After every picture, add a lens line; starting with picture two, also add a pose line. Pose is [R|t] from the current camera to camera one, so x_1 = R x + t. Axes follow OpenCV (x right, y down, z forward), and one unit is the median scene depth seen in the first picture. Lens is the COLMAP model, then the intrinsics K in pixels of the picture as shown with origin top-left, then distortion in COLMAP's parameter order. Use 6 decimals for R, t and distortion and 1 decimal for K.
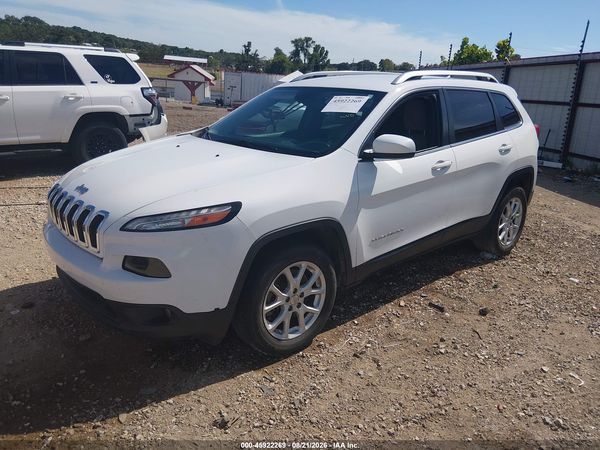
lens RADIAL K [[450.2, 0, 299.1], [0, 450.2, 213.9], [0, 0, 1]] dist [0.082120, -0.142548]
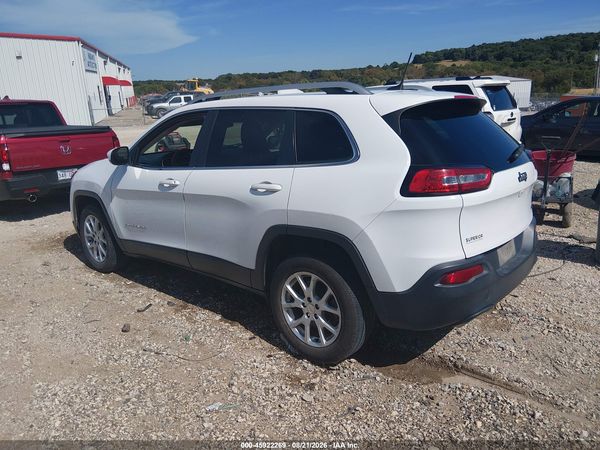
lens RADIAL K [[450.2, 0, 299.1], [0, 450.2, 213.9], [0, 0, 1]] dist [0.082120, -0.142548]
pose [[0.143046, 0.184615, -0.972345, 1.412086], [-0.240154, 0.959562, 0.146858, -0.268845], [0.960138, 0.212505, 0.181597, 1.129816]]
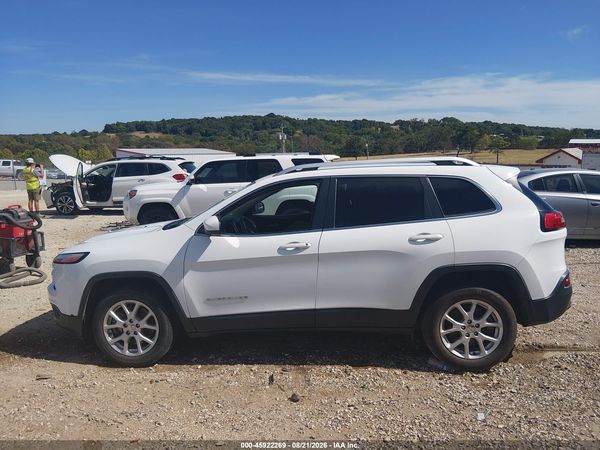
lens RADIAL K [[450.2, 0, 299.1], [0, 450.2, 213.9], [0, 0, 1]] dist [0.082120, -0.142548]
pose [[0.694232, 0.017704, -0.719534, 1.117853], [-0.151525, 0.980888, -0.122063, -0.053043], [0.703621, 0.193768, 0.683646, 0.252324]]
